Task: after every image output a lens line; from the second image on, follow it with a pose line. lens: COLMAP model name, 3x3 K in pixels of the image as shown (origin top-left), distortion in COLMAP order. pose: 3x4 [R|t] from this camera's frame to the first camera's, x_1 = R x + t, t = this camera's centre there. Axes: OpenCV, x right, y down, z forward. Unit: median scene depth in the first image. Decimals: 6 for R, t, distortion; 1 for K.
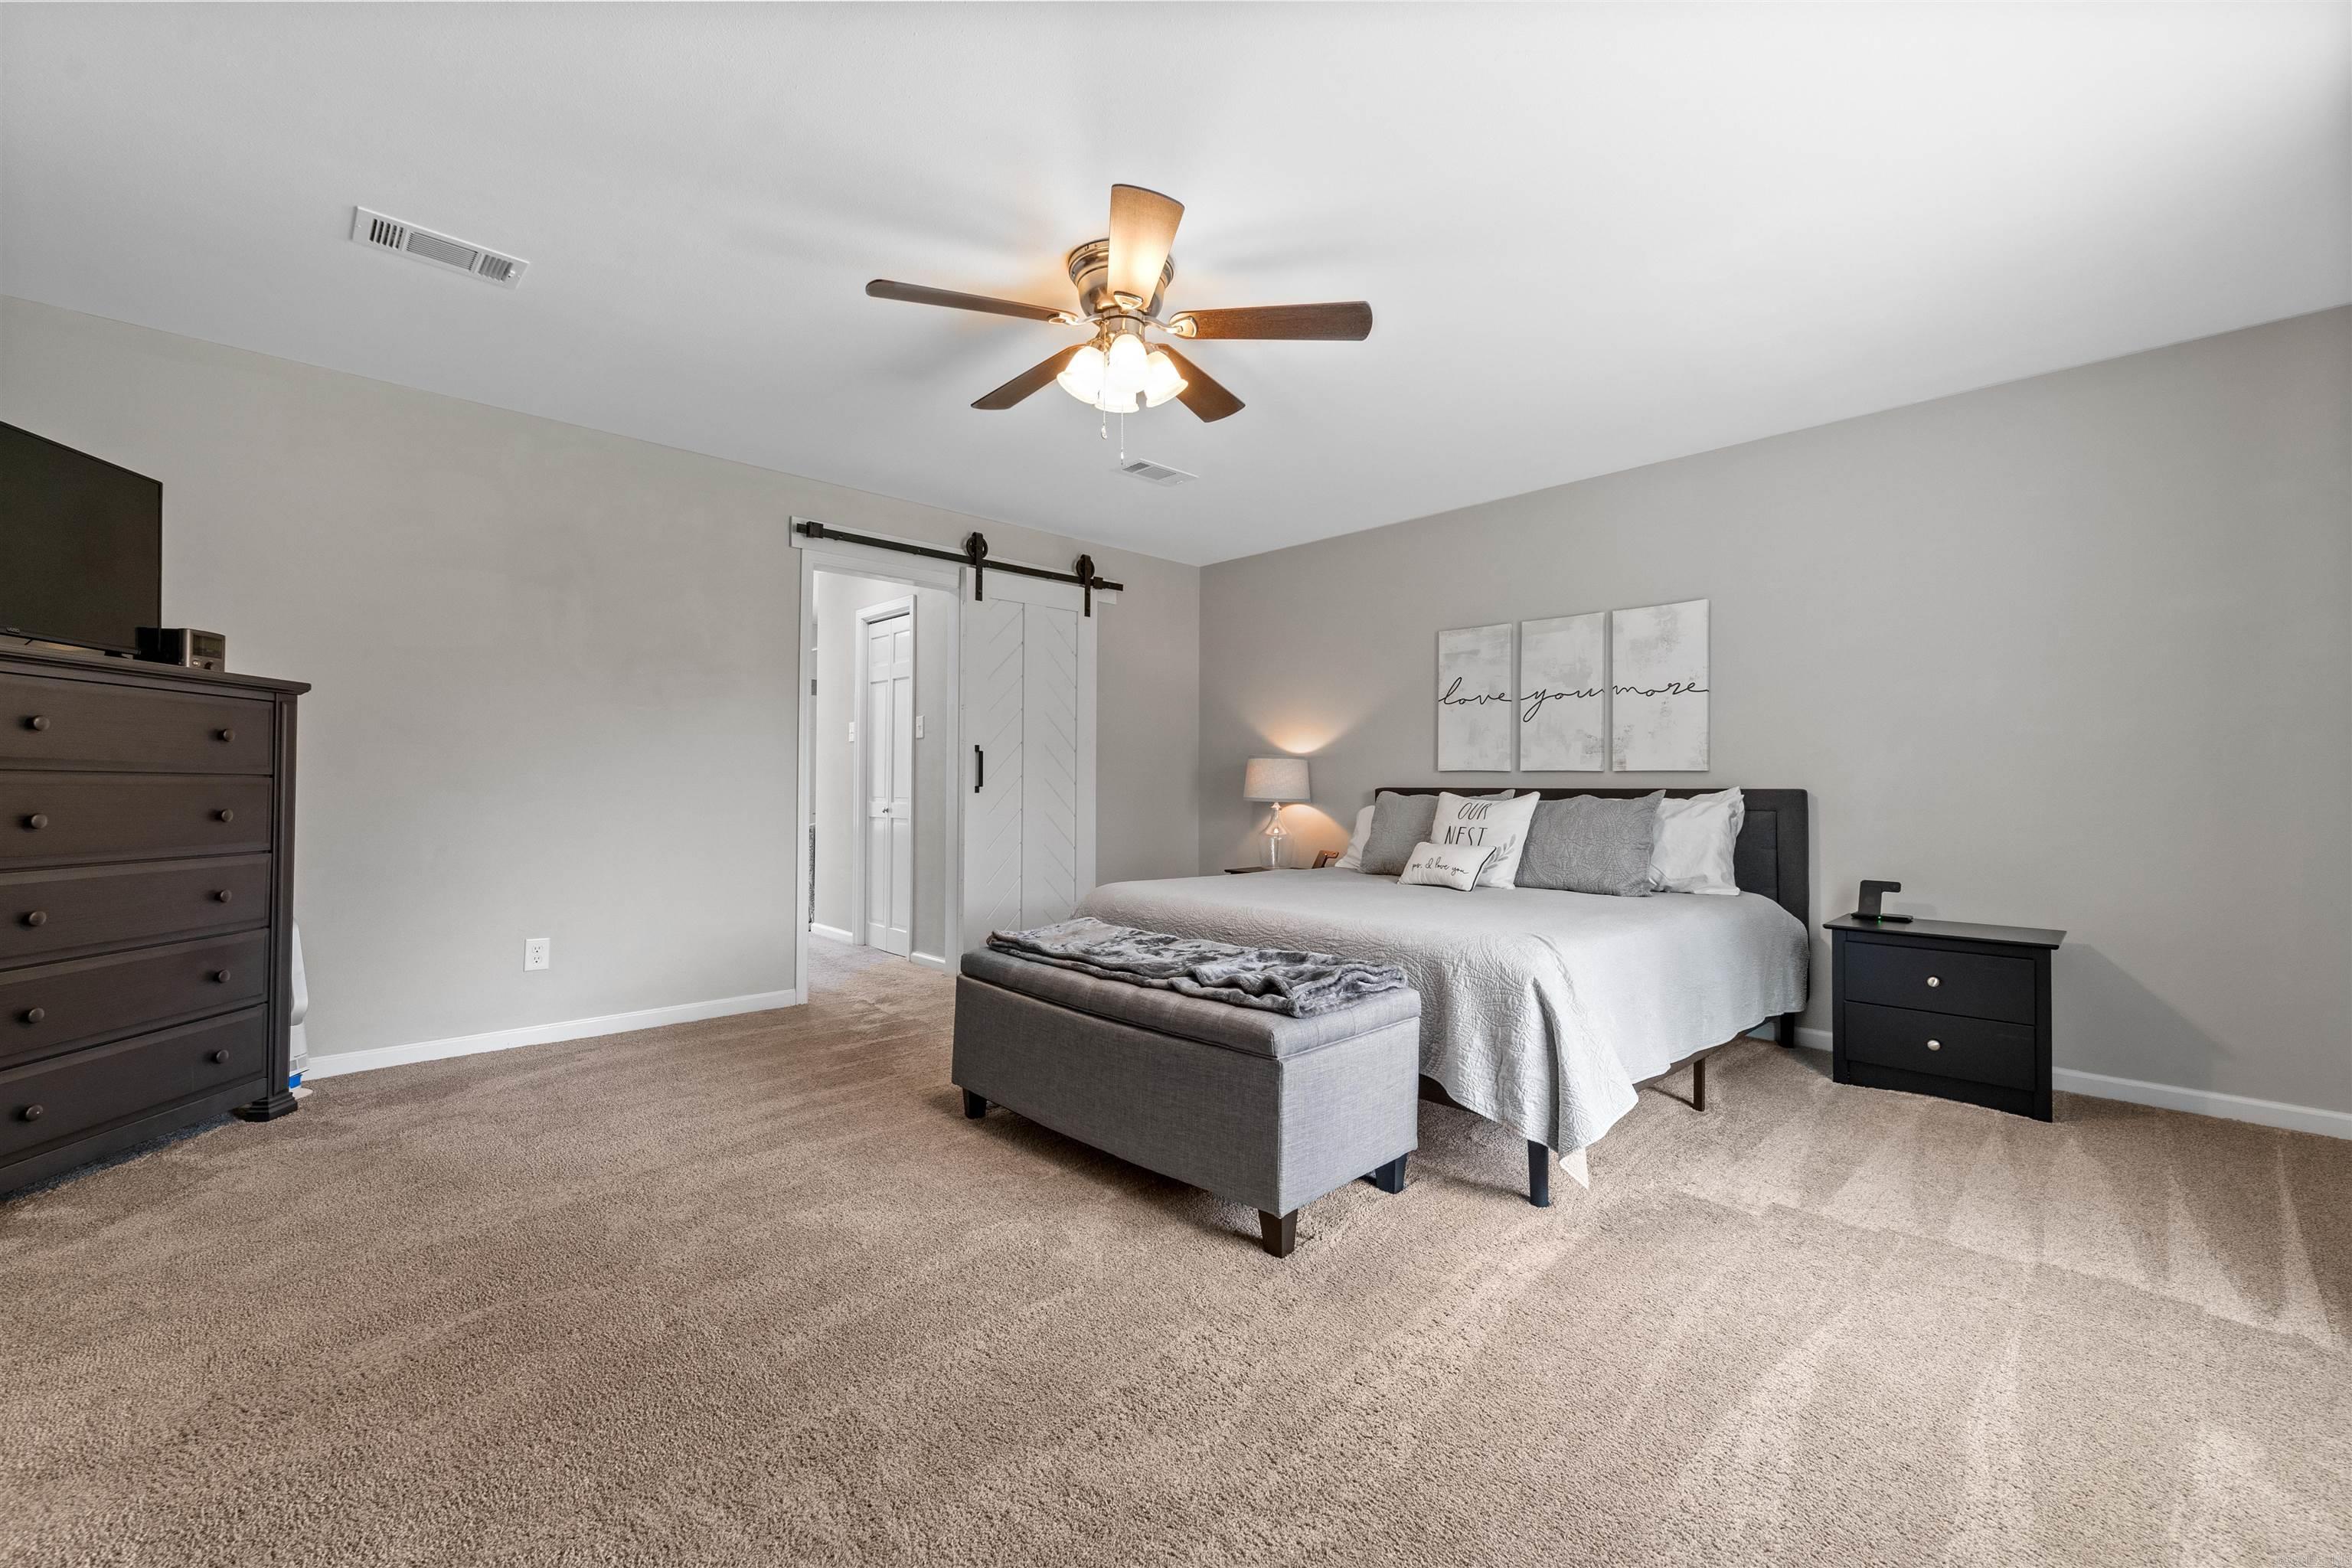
lens RADIAL K [[961.0, 0, 1171.2], [0, 961.0, 781.4], [0, 0, 1]] dist [0.005689, -0.002653]
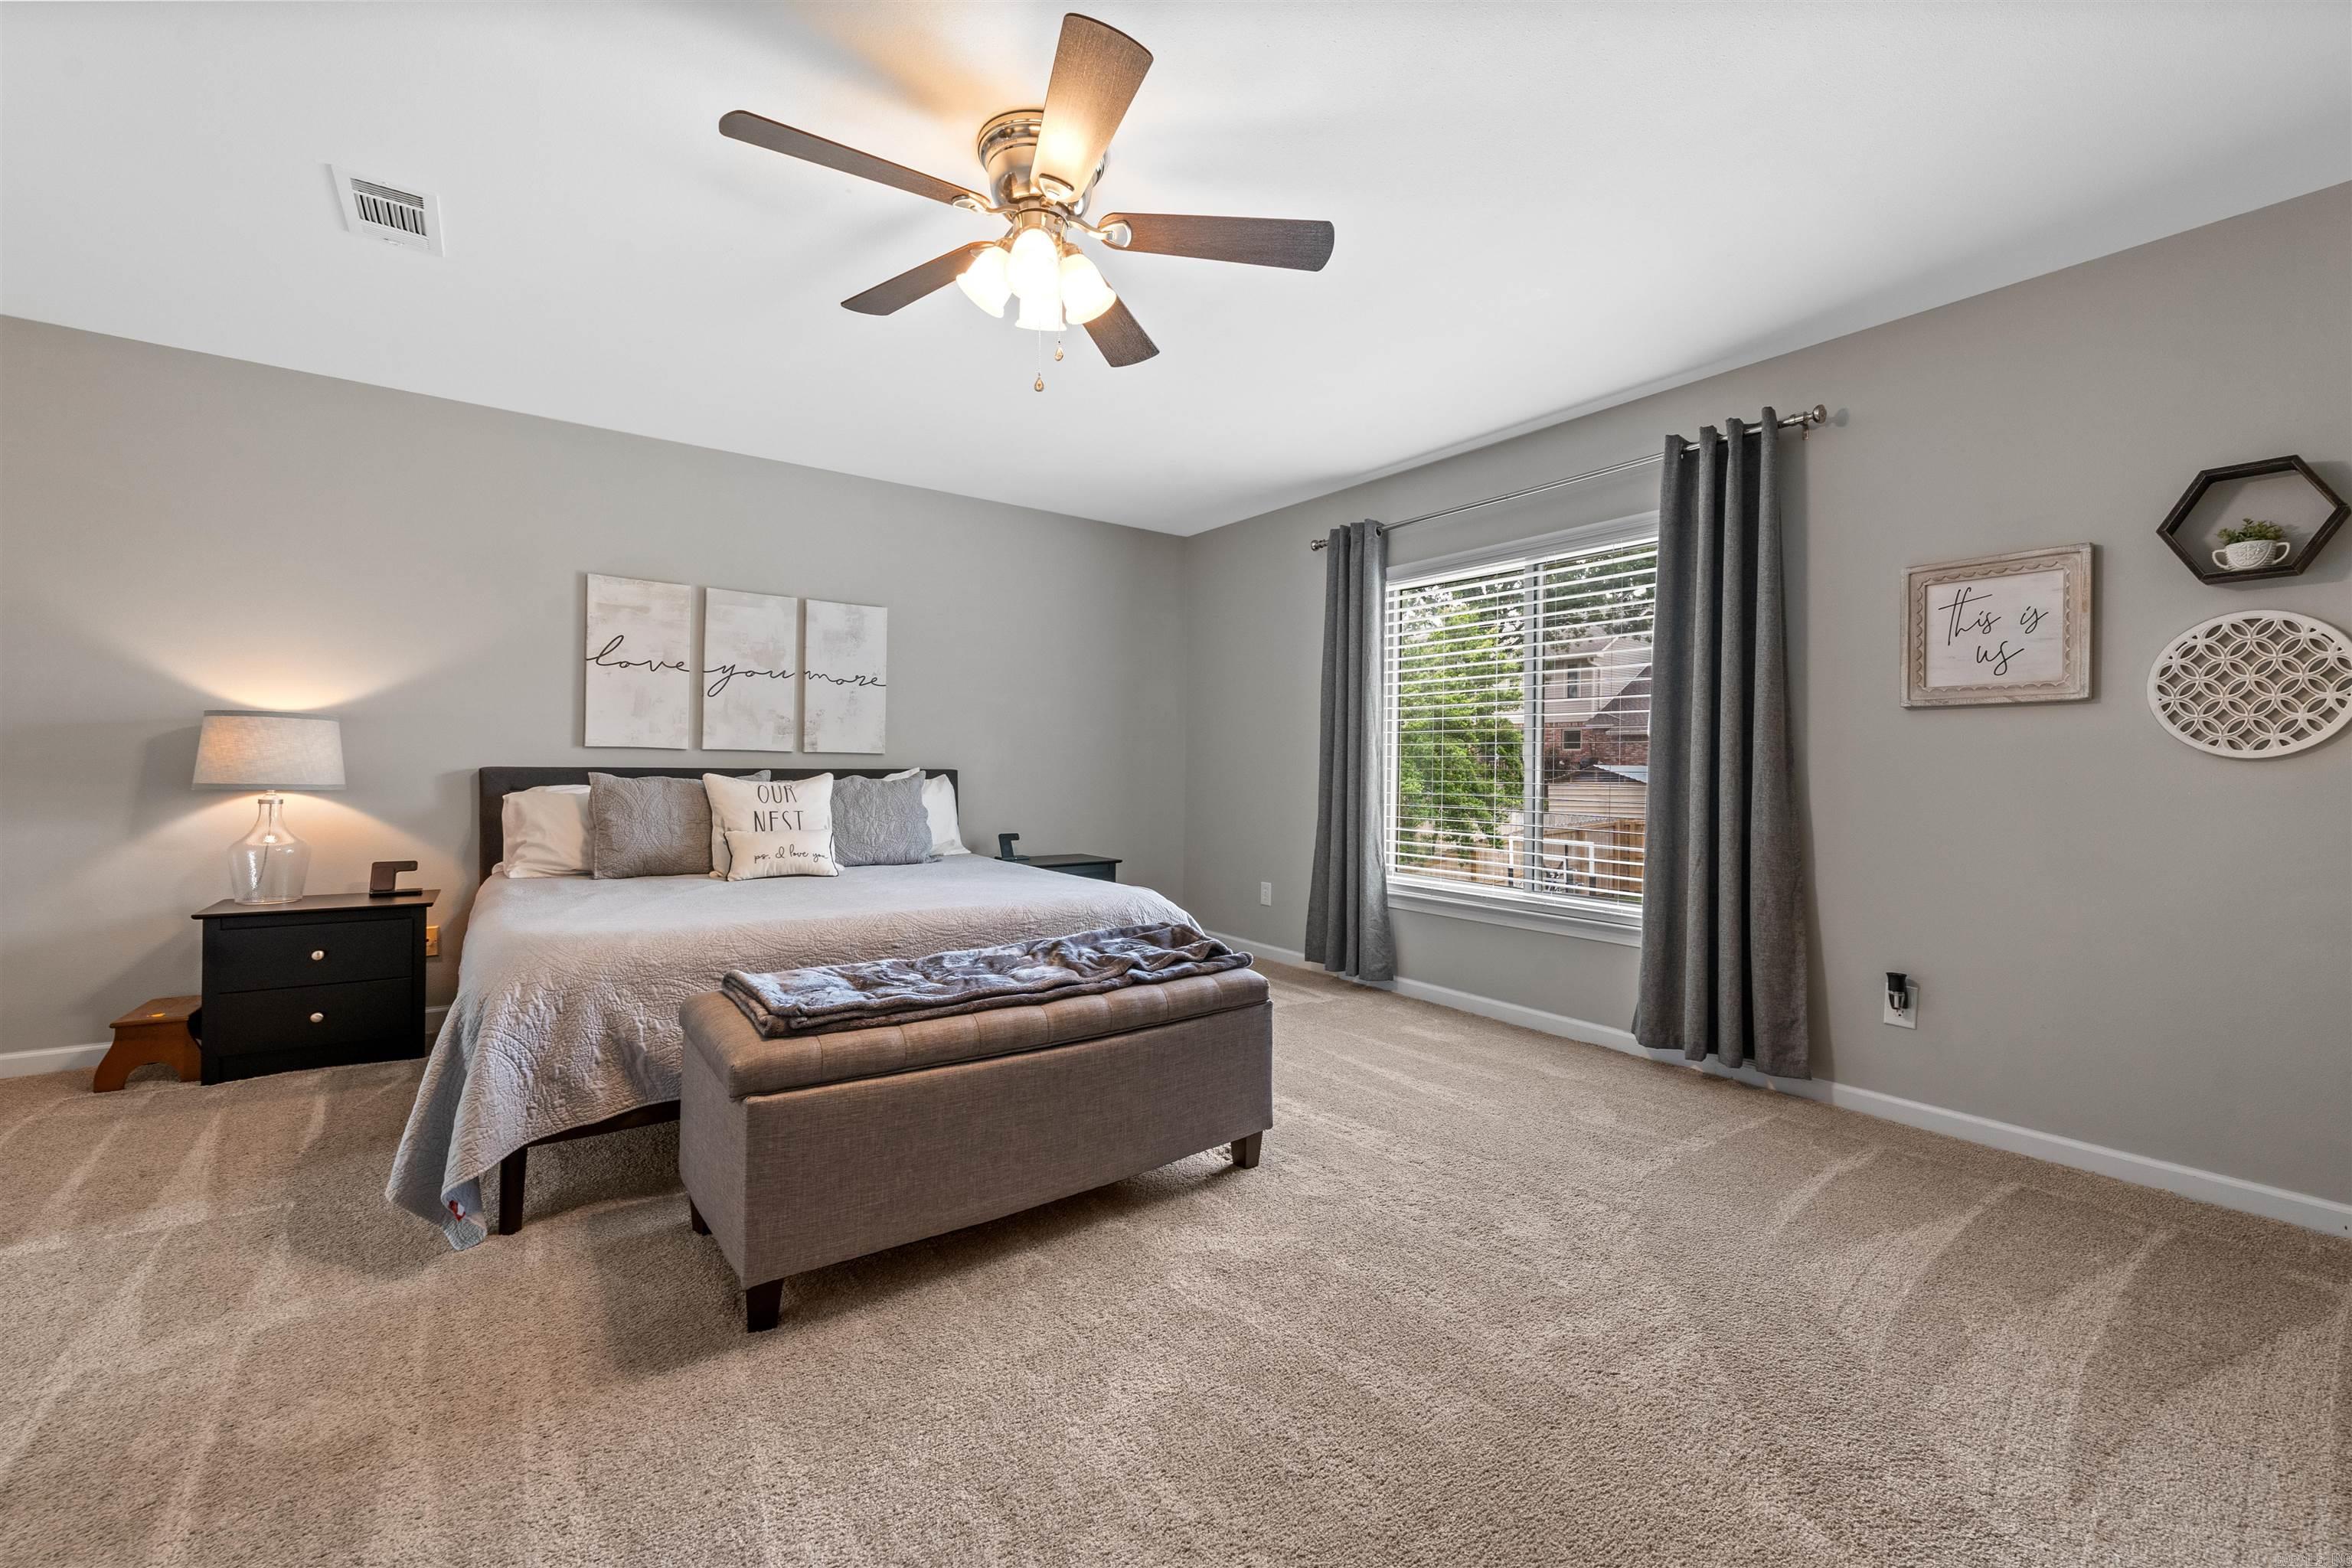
lens RADIAL K [[961.0, 0, 1168.9], [0, 961.0, 783.8], [0, 0, 1]] dist [0.005689, -0.002653]
pose [[0.125660, -0.021397, 0.991843, -0.531168], [-0.014454, 0.999622, 0.023396, -0.006019], [-0.991968, -0.017277, 0.125304, 0.470013]]
